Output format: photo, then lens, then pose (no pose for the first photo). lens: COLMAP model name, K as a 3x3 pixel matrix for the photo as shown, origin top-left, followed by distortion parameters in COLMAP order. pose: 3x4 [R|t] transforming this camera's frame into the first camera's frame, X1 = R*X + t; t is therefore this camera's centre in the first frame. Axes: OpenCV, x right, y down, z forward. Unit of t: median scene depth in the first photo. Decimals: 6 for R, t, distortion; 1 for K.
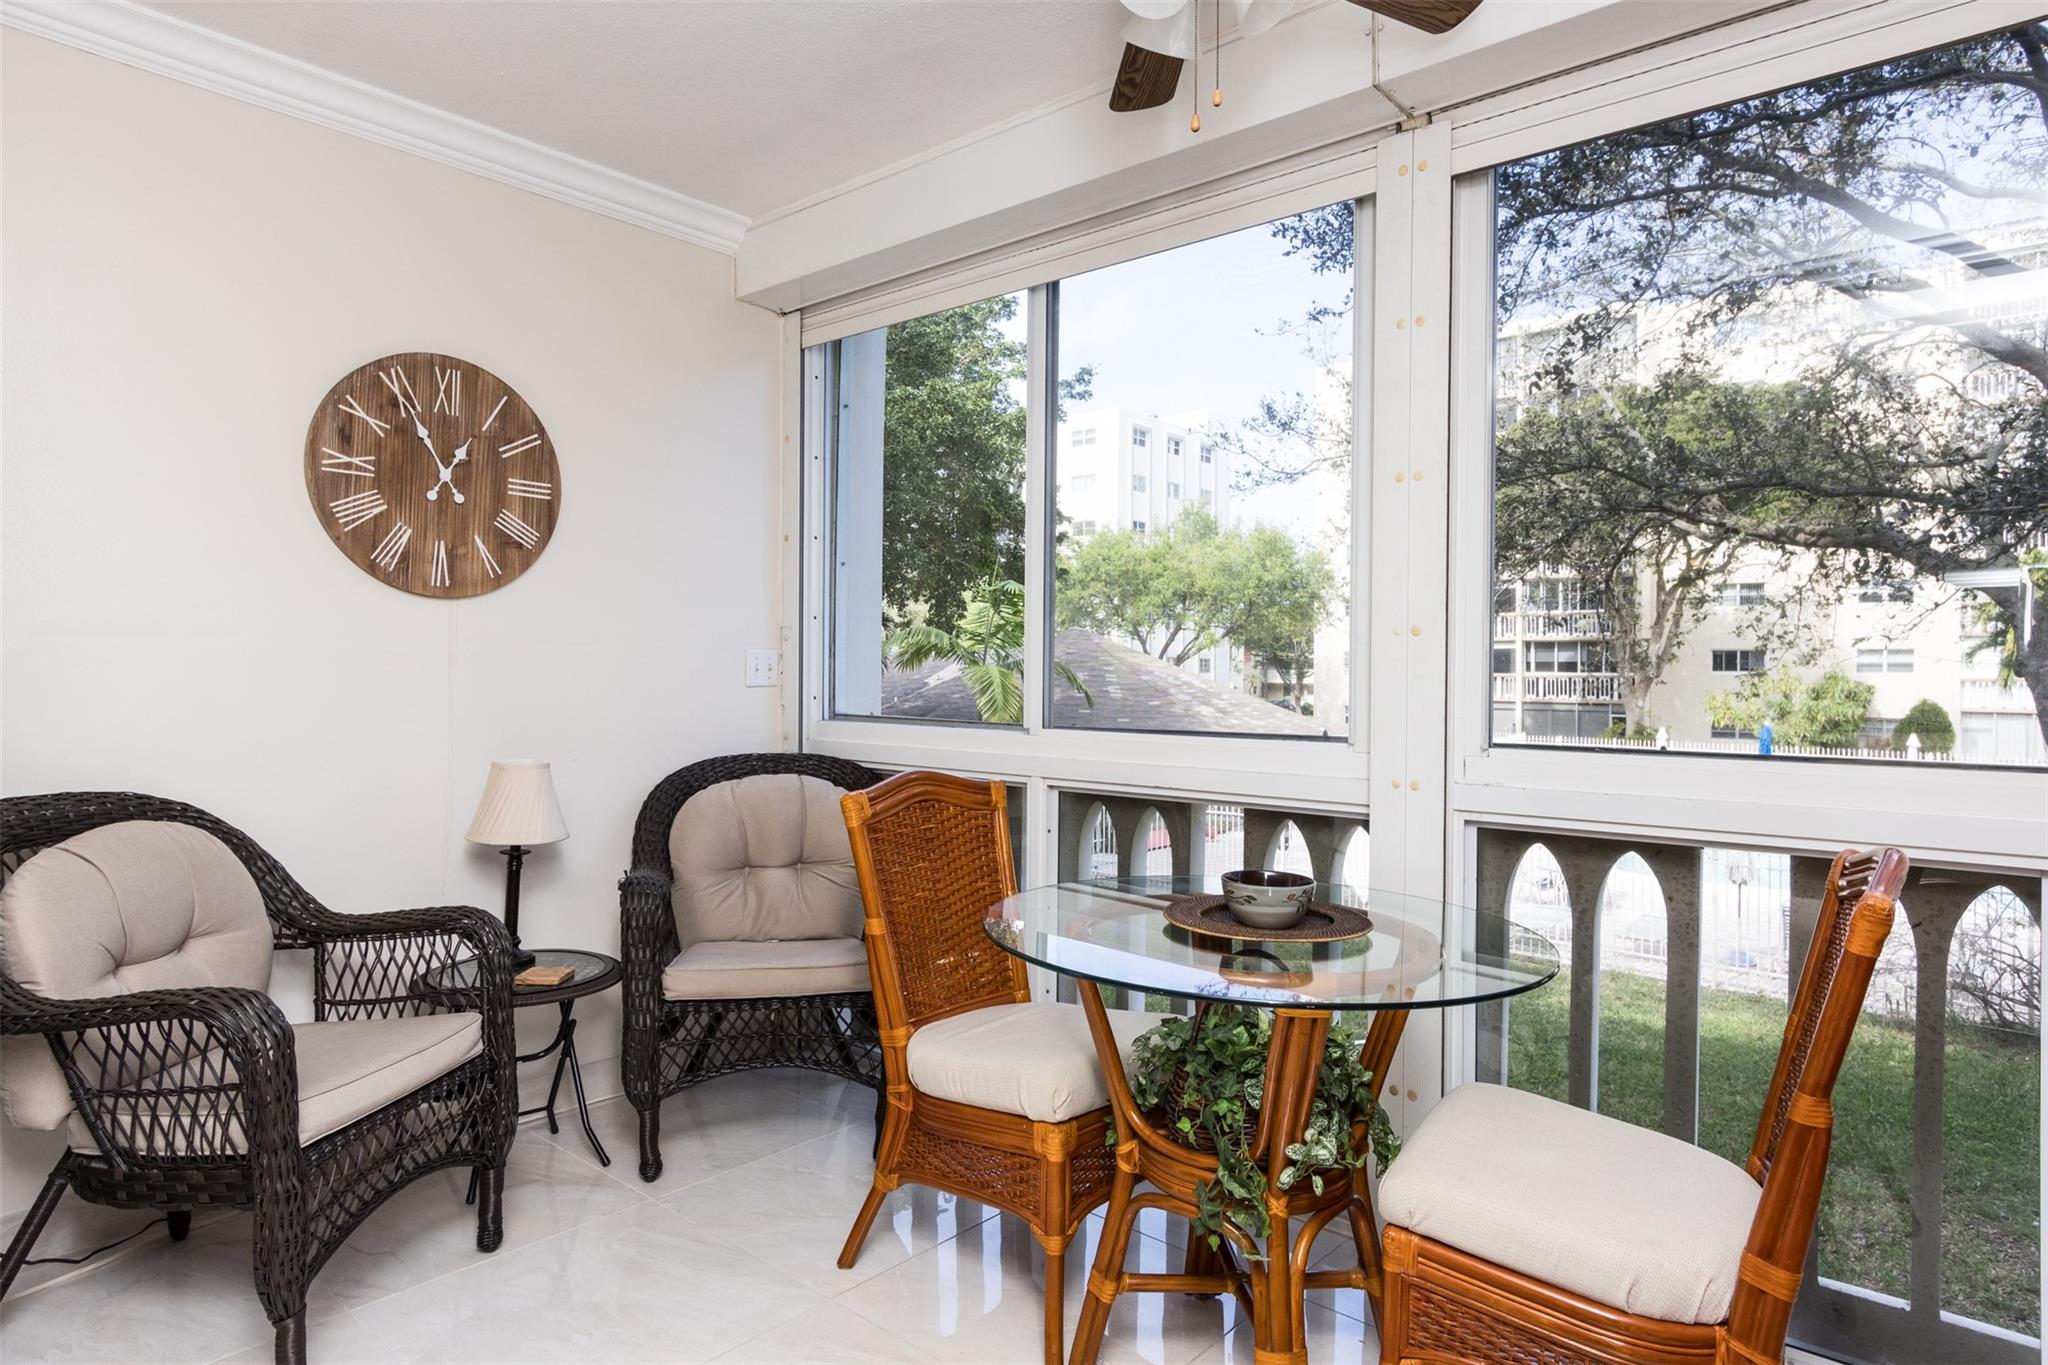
lens RADIAL K [[1151.8, 0, 1042.1], [0, 1151.8, 679.2], [0, 0, 1]] dist [0.008067, 0.000431]
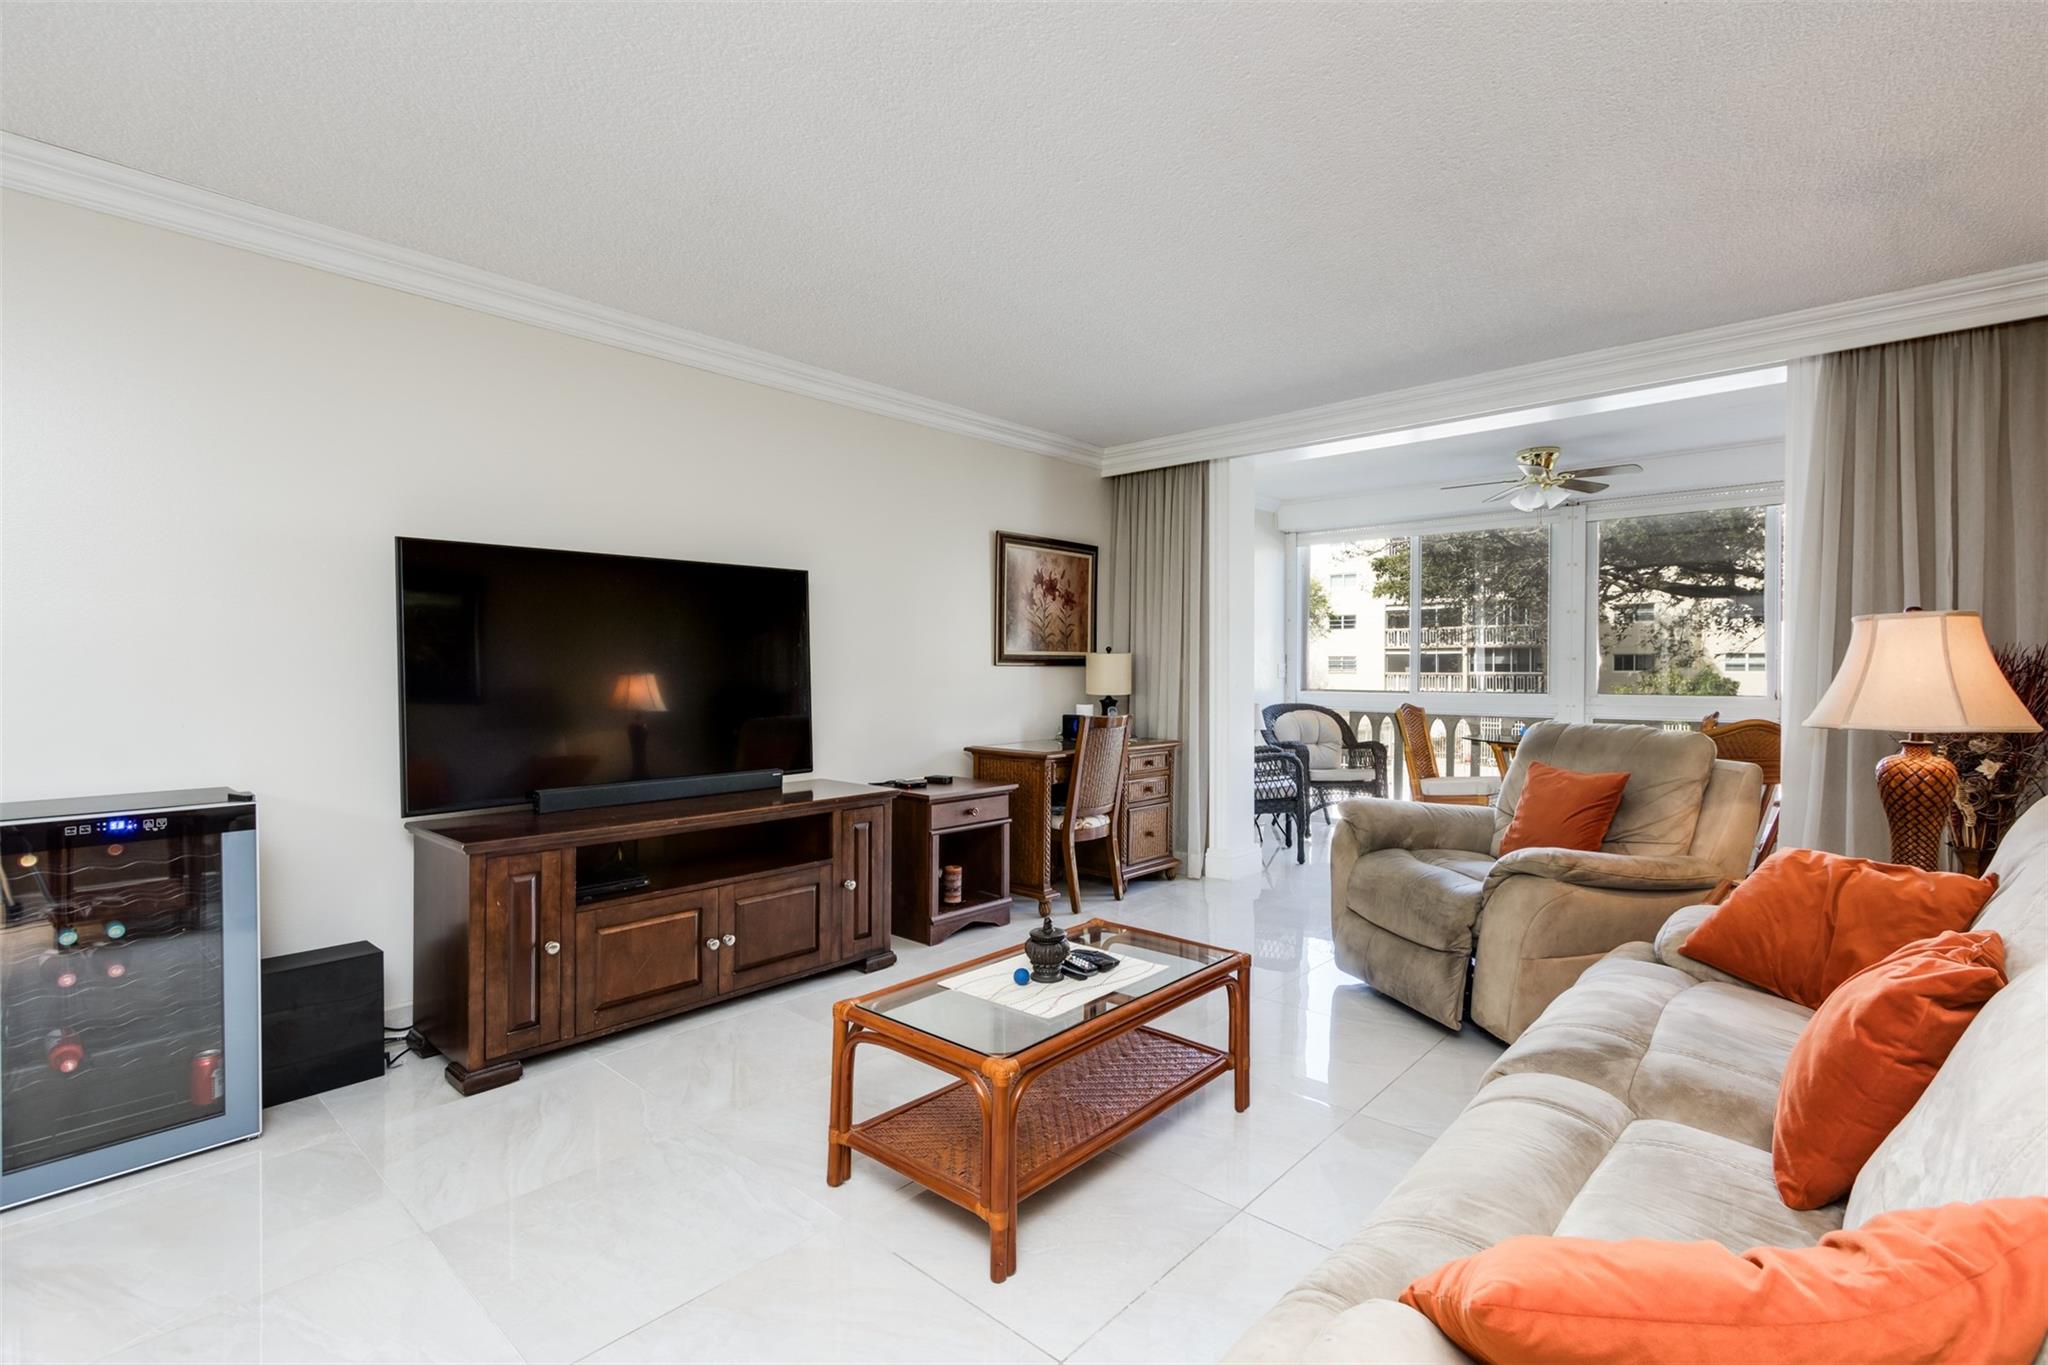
lens RADIAL K [[937.8, 0, 1022.4], [0, 937.8, 679.9], [0, 0, 1]] dist [0.001447, 0.002092]
pose [[0.999499, -0.002346, -0.031569, -0.069251], [0.002385, 0.999996, 0.001192, 0.001355], [0.031566, -0.001266, 0.999501, -0.104480]]
